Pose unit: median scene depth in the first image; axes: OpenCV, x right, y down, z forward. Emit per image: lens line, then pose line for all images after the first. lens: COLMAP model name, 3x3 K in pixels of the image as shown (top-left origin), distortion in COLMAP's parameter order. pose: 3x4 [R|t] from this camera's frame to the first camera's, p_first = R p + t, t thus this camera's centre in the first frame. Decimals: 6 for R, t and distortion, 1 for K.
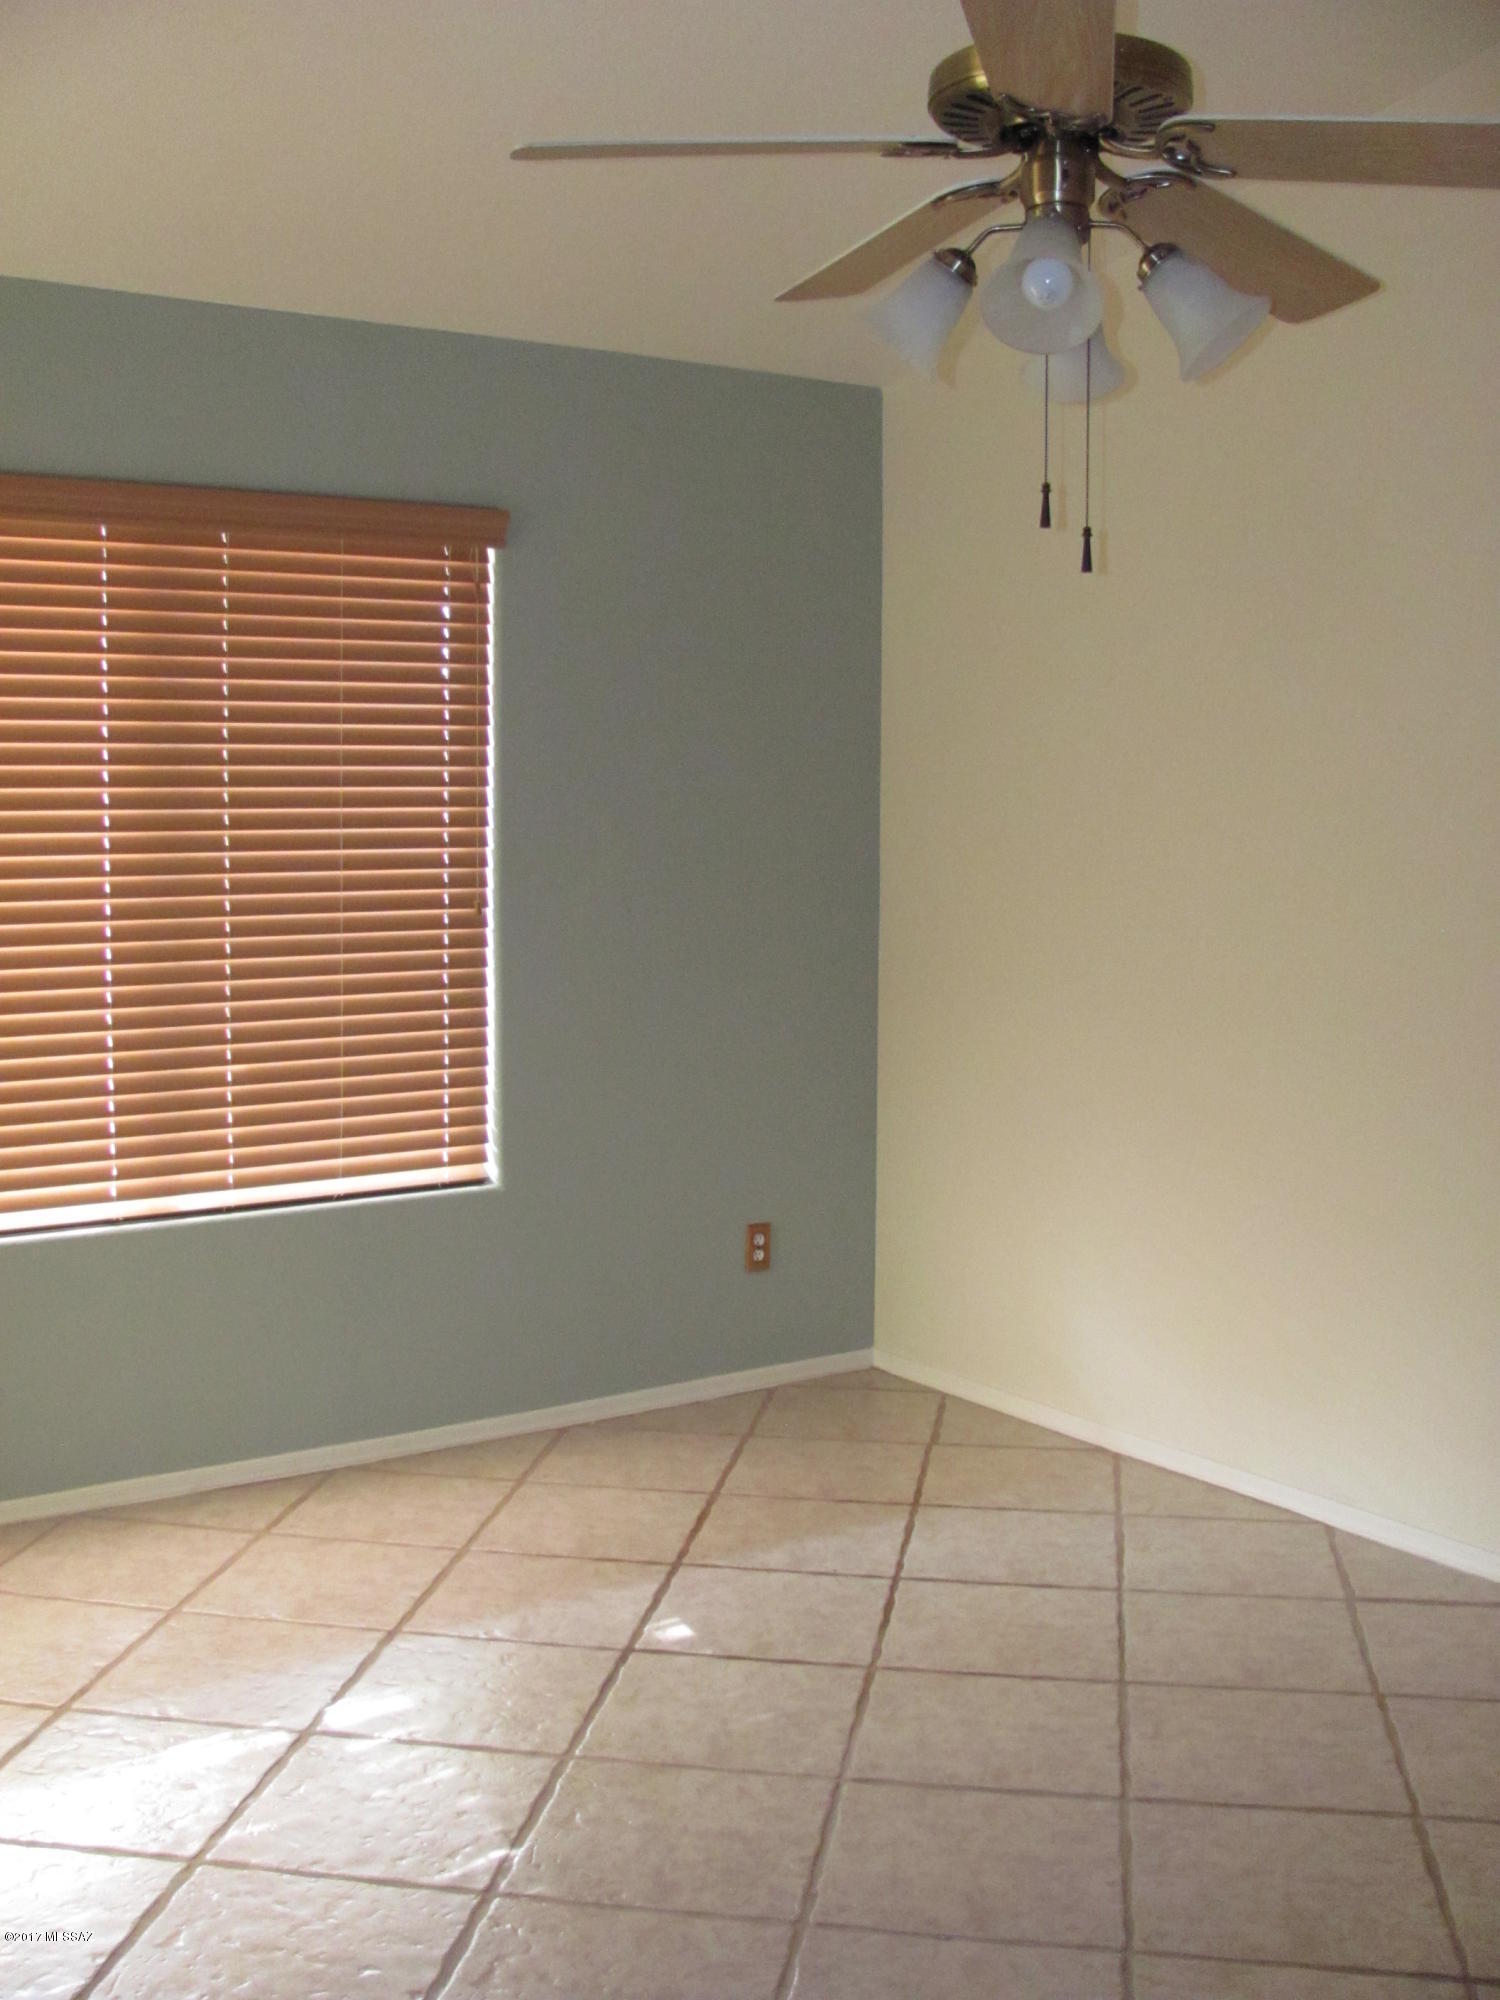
lens RADIAL K [[2129.0, 0, 750.0], [0, 2129.0, 1000.0], [0, 0, 1]] dist [-0.197040, 0.222881]
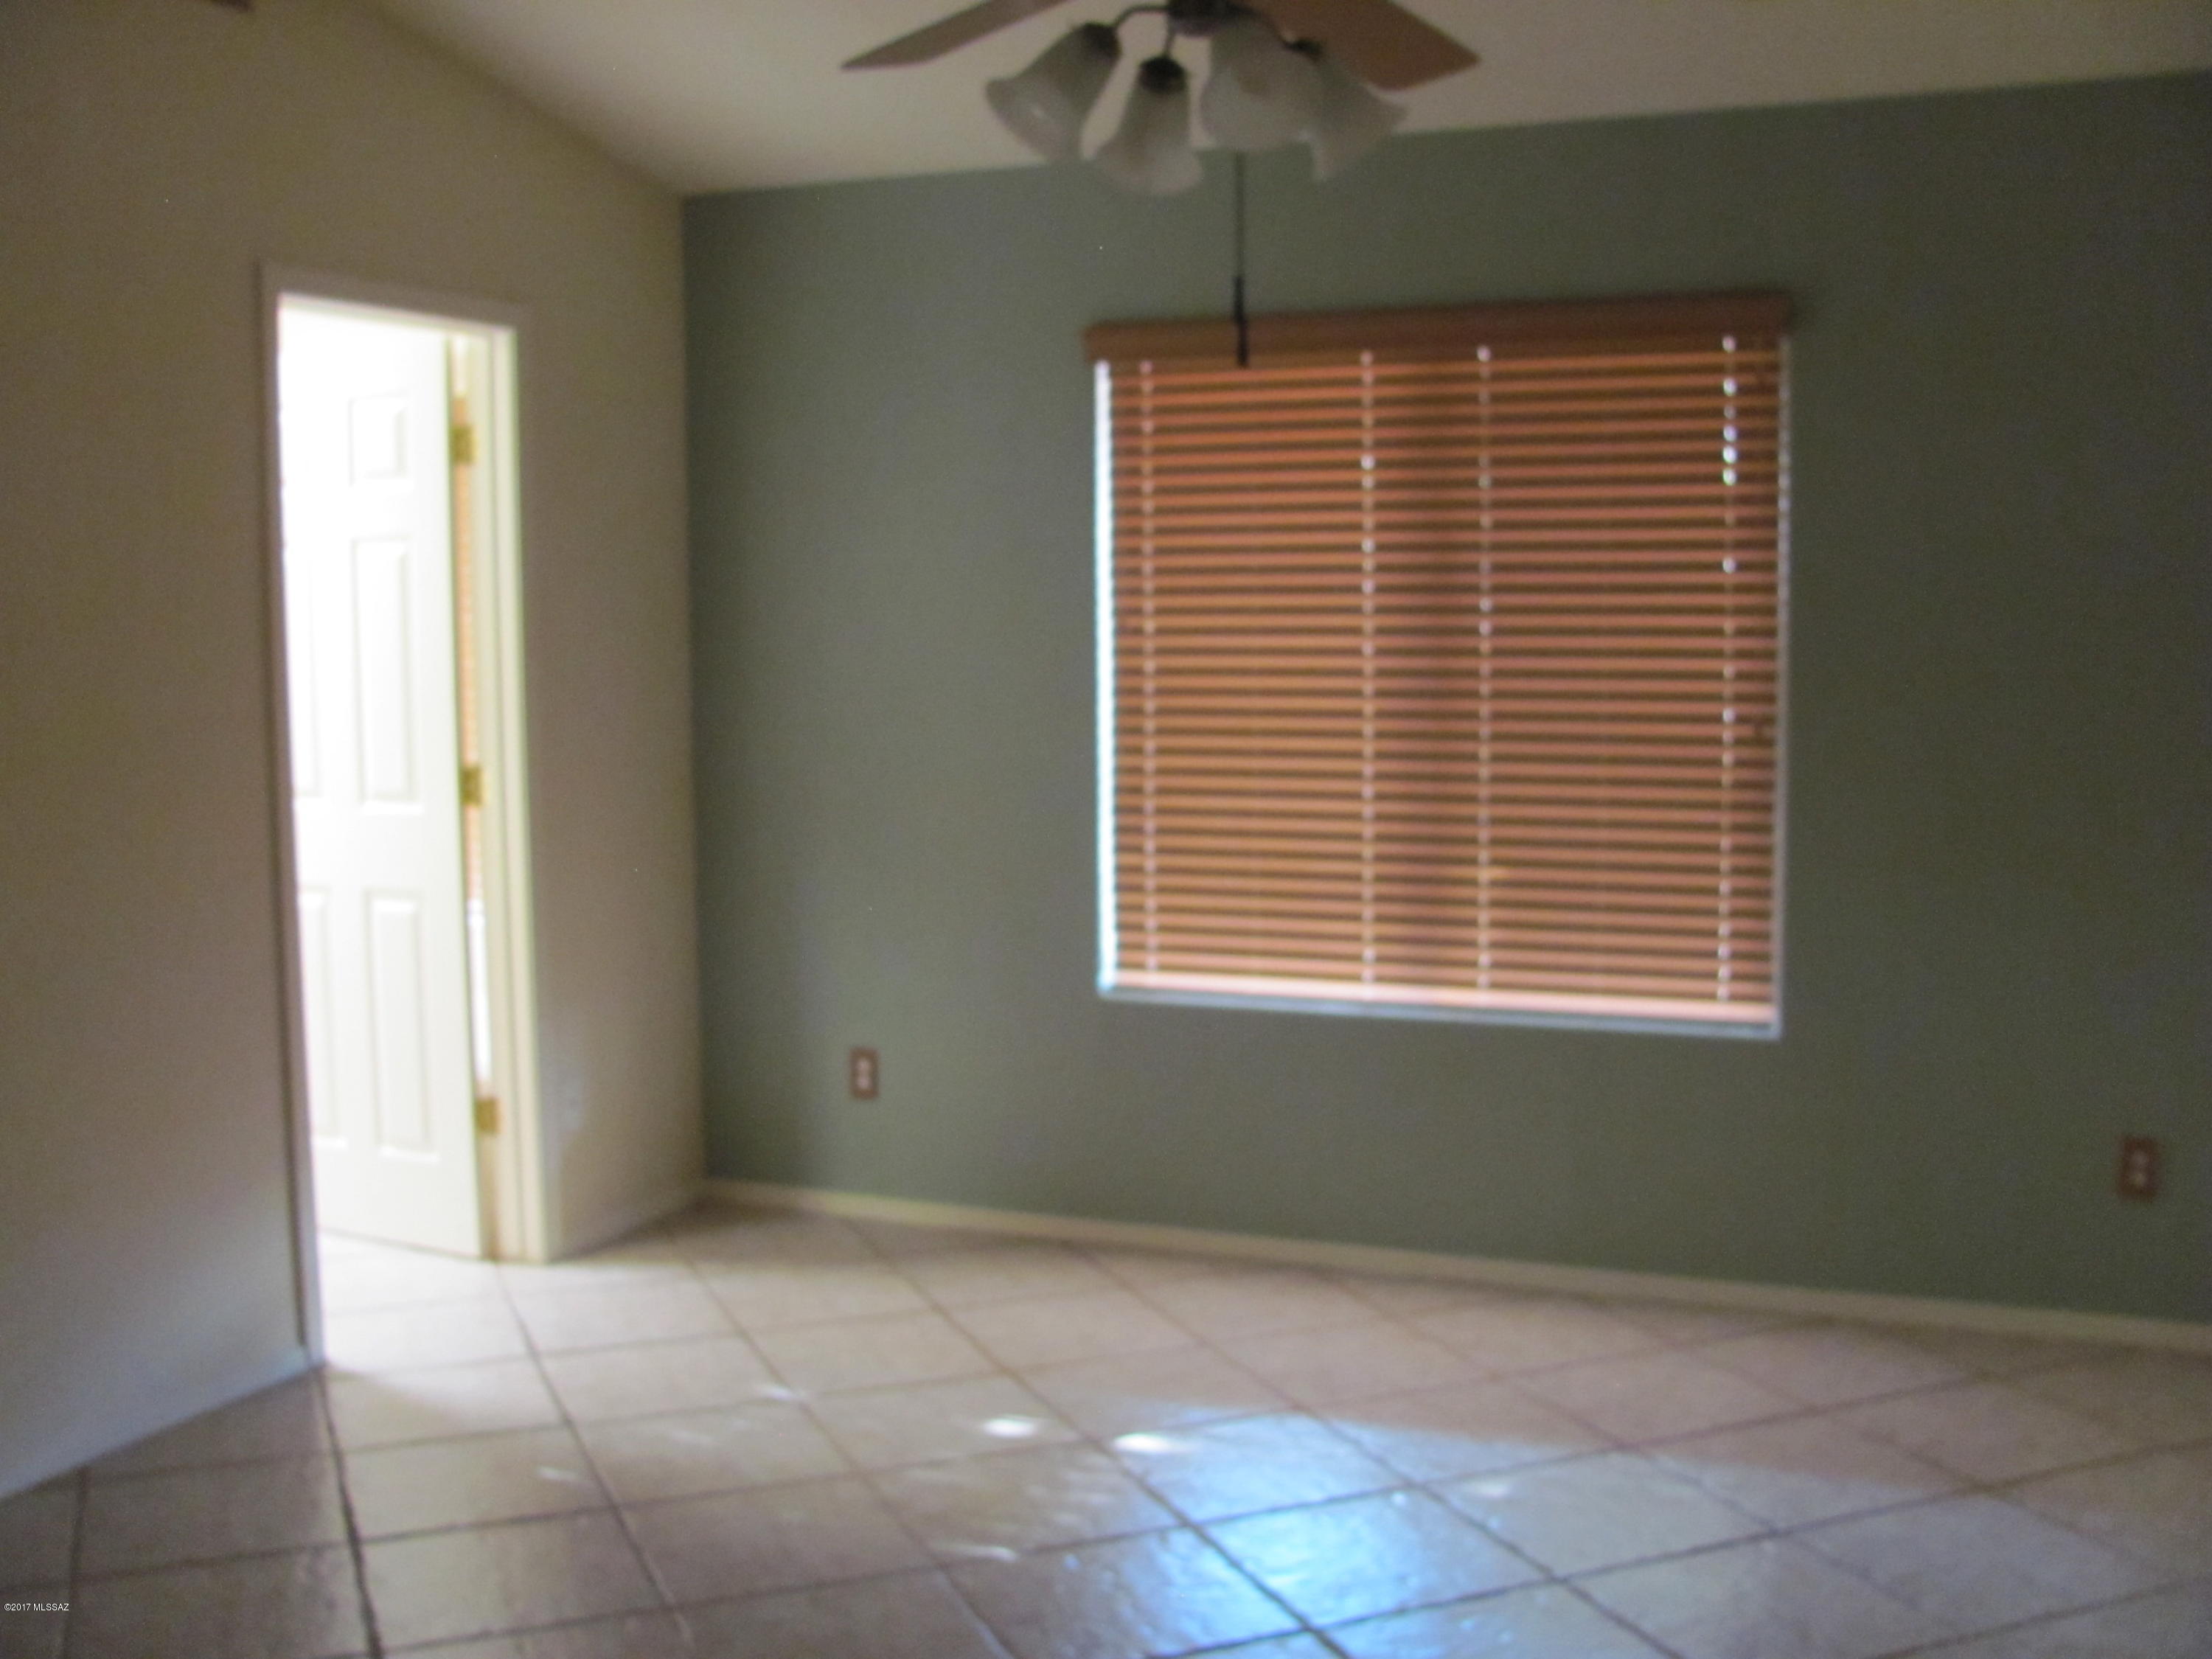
lens RADIAL K [[2291.7, 0, 1106.0], [0, 2291.7, 829.5], [0, 0, 1]] dist [-0.164595, 0.001037]
pose [[0.515678, 0.070635, -0.853866, 0.589869], [-0.078941, 0.996274, 0.034740, -0.011543], [0.853138, 0.049490, 0.519332, 0.262013]]
